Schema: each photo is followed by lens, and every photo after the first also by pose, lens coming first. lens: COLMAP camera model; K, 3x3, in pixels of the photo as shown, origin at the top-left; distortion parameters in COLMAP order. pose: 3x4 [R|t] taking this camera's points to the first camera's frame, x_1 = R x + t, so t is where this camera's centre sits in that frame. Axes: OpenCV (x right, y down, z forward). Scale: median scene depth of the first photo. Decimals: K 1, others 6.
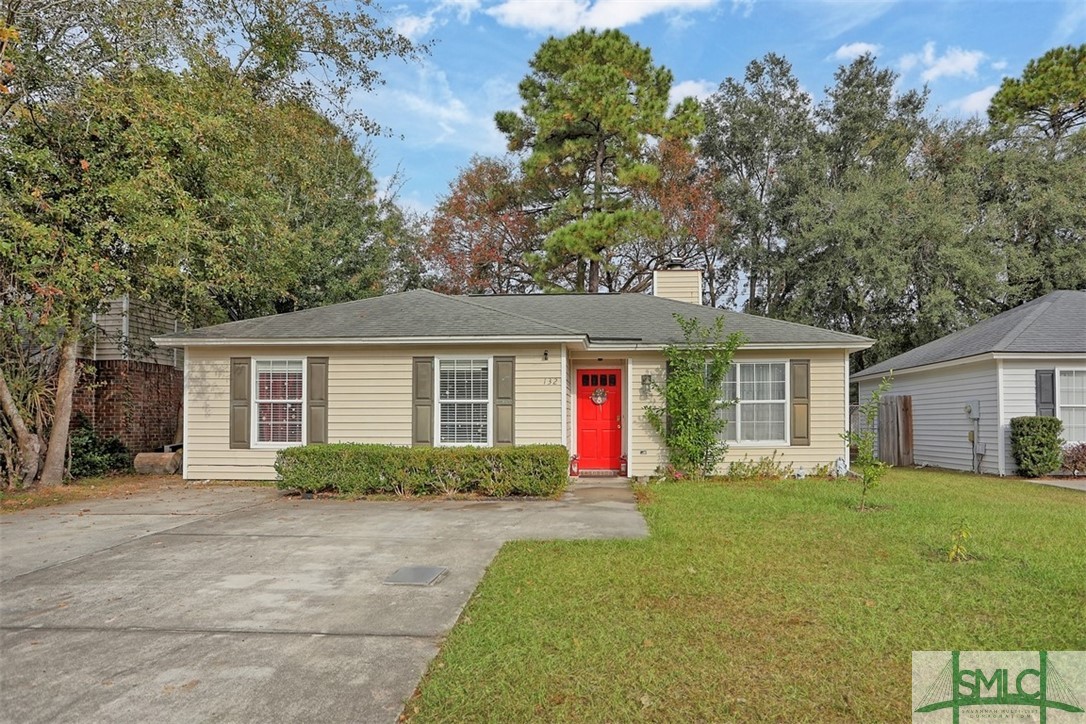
lens RADIAL K [[727.2, 0, 588.9], [0, 727.2, 365.3], [0, 0, 1]] dist [-0.041449, 0.028531]
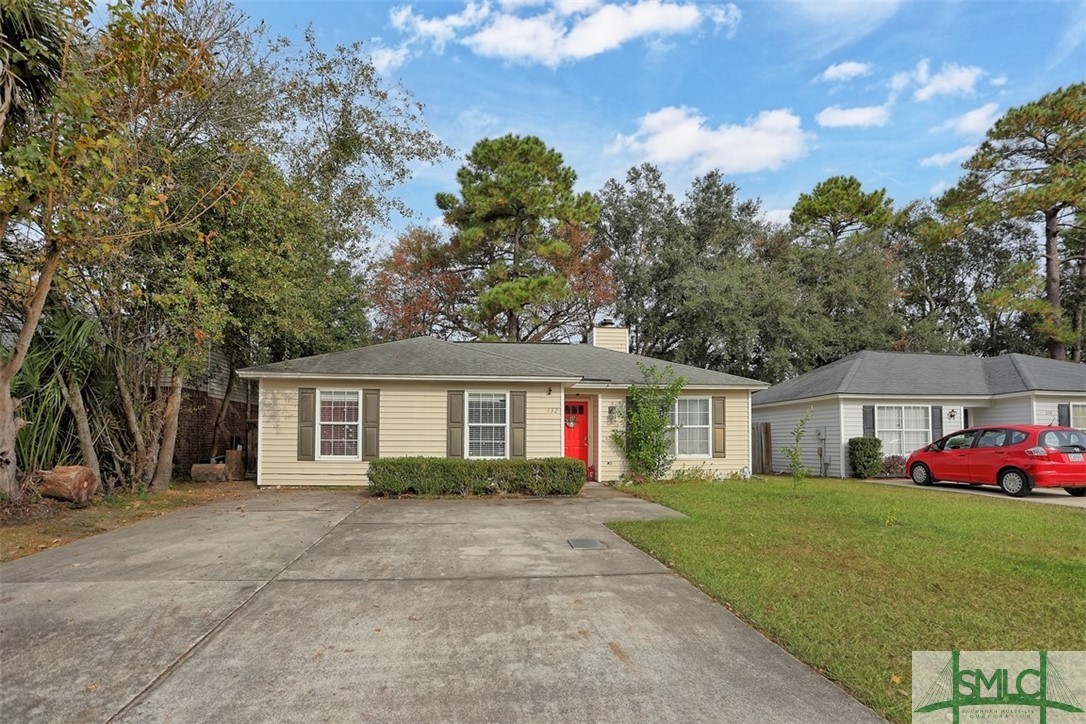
lens RADIAL K [[593.5, 0, 565.4], [0, 593.5, 370.4], [0, 0, 1]] dist [-0.060451, 0.001030]
pose [[0.984581, 0.023641, 0.173322, -0.204785], [-0.016563, 0.998973, -0.042175, -0.005555], [-0.174141, 0.038654, 0.983962, -0.081727]]
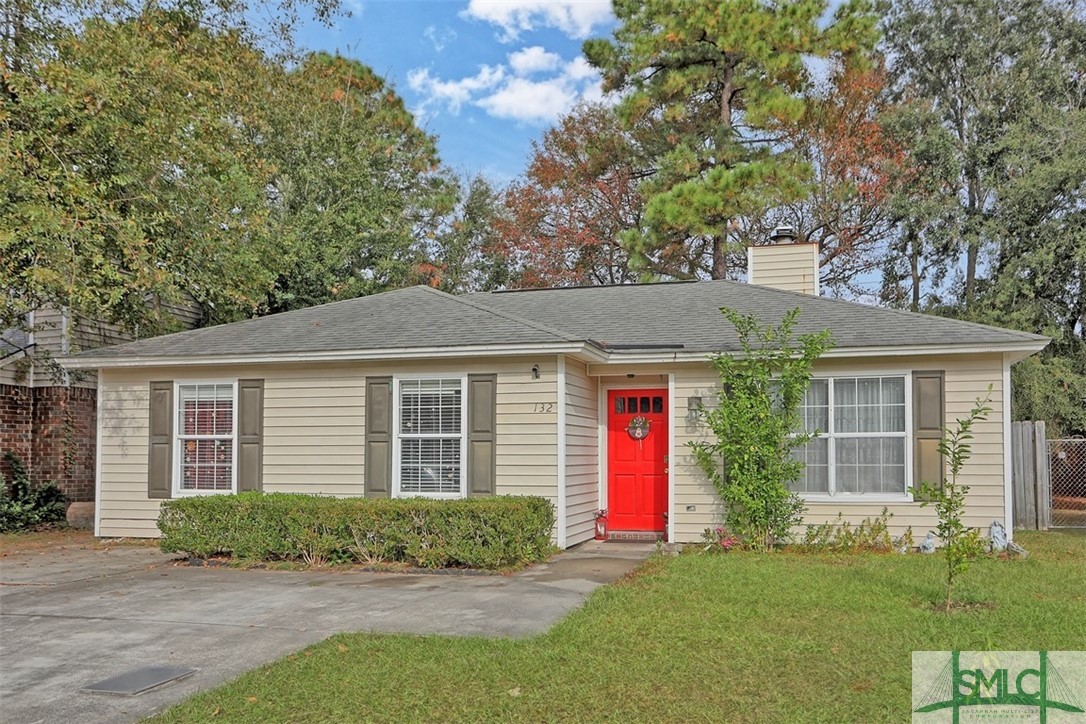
lens RADIAL K [[983.5, 0, 567.0], [0, 983.5, 369.7], [0, 0, 1]] dist [0.030860, 0.004503]
pose [[0.974000, -0.018608, -0.225783, 0.176757], [0.015418, 0.999755, -0.015884, 0.000283], [0.226023, 0.011990, 0.974048, 0.051626]]
